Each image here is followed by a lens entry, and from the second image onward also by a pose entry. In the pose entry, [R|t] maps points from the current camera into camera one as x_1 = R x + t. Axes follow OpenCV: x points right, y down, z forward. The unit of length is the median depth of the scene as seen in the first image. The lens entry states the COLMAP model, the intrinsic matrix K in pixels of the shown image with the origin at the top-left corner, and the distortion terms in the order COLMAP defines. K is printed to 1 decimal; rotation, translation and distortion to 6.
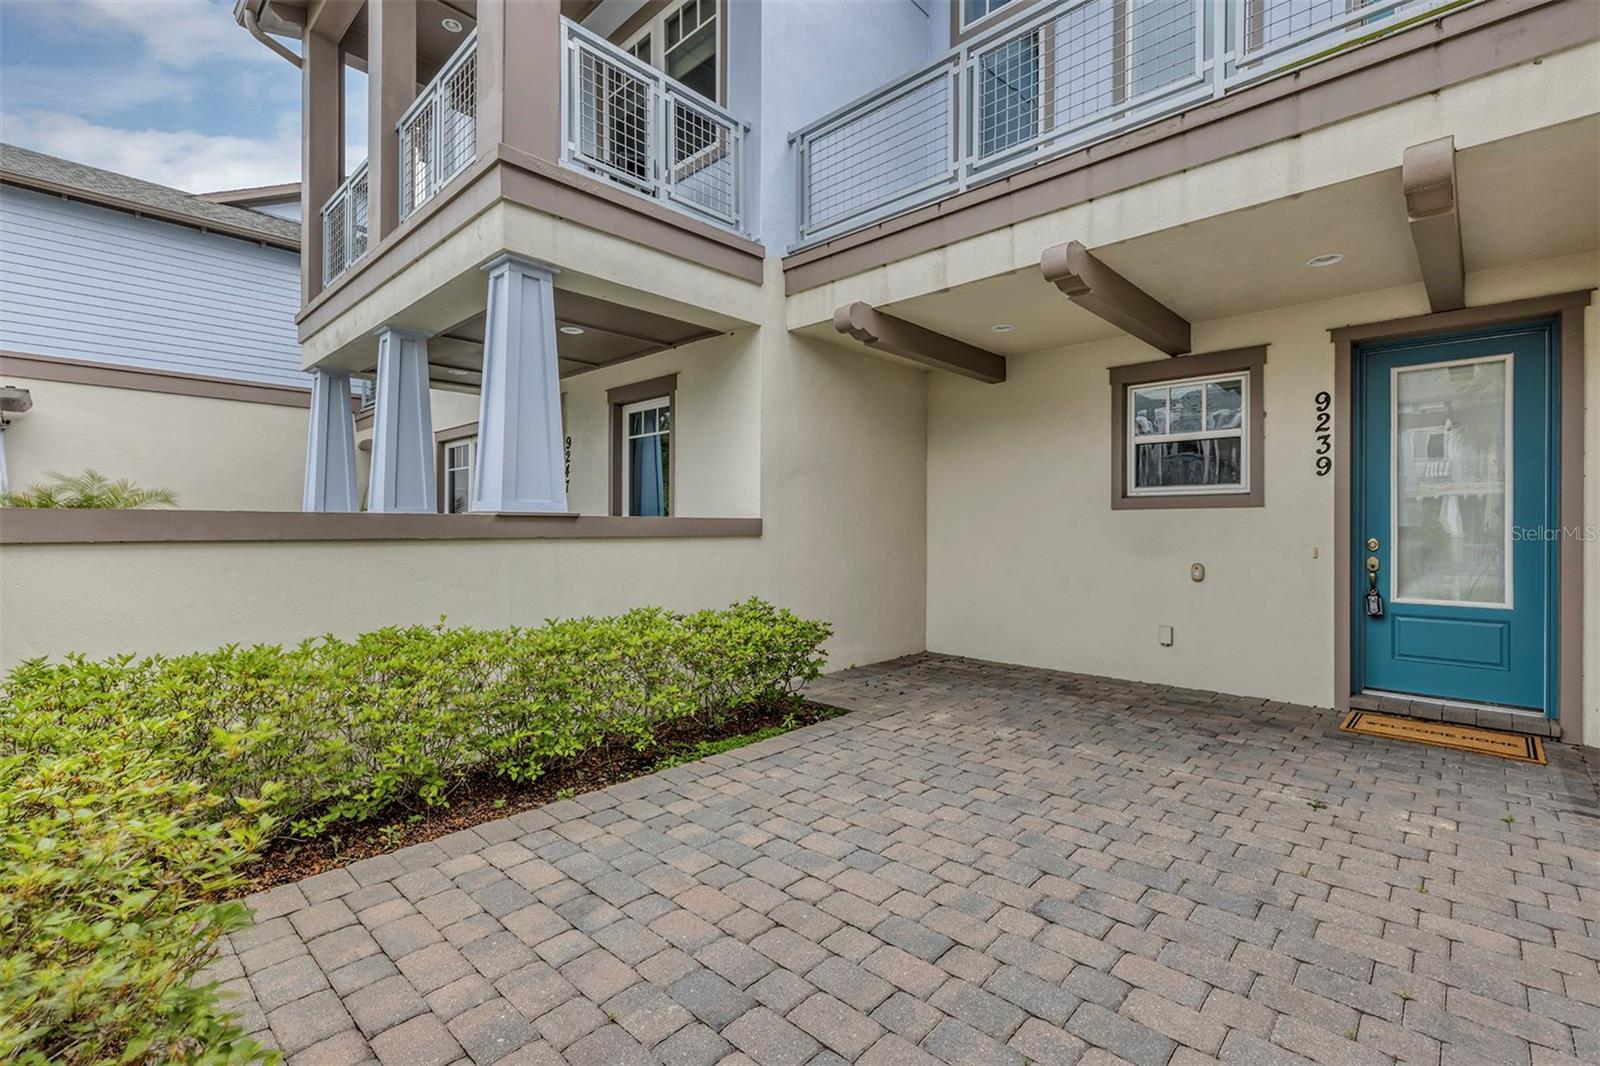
lens RADIAL K [[727.2, 0, 789.0], [0, 727.2, 532.8], [0, 0, 1]] dist [0.004534, -0.000109]
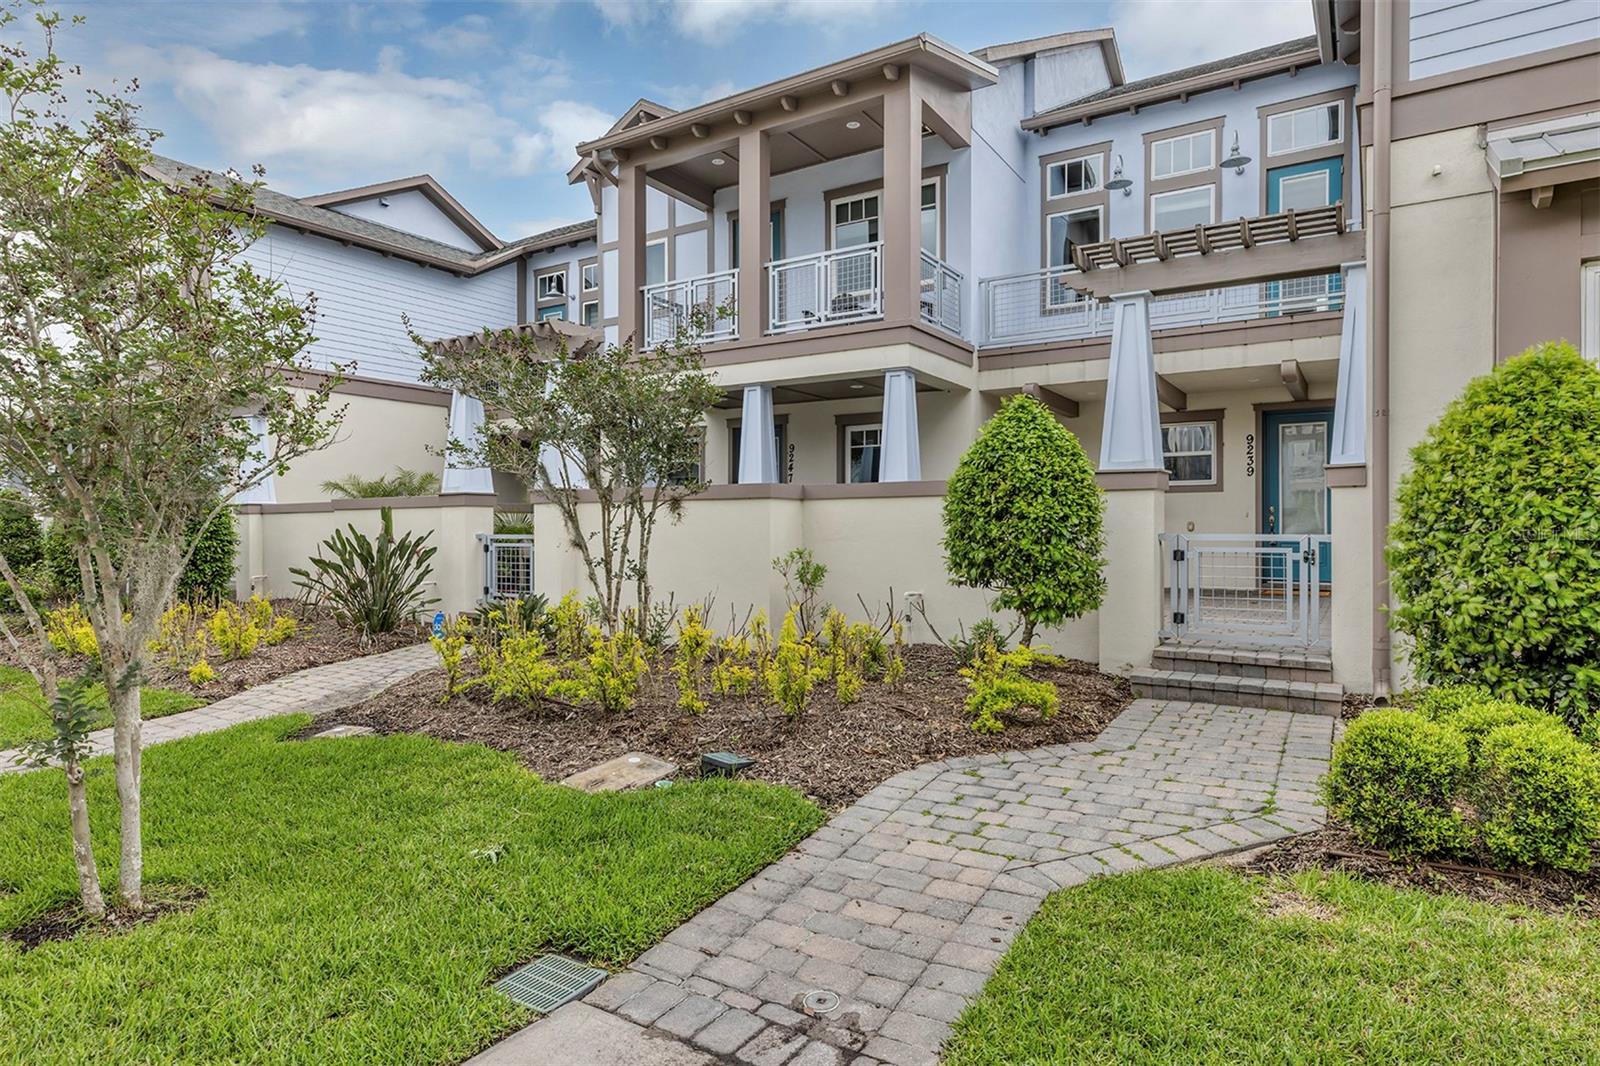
lens RADIAL K [[863.0, 0, 807.2], [0, 863.0, 525.9], [0, 0, 1]] dist [-0.000033, 0.000040]
pose [[0.978521, -0.009069, 0.205946, -0.844166], [0.007577, 0.999939, 0.008033, 0.026855], [-0.206006, -0.006300, 0.978530, -0.954641]]
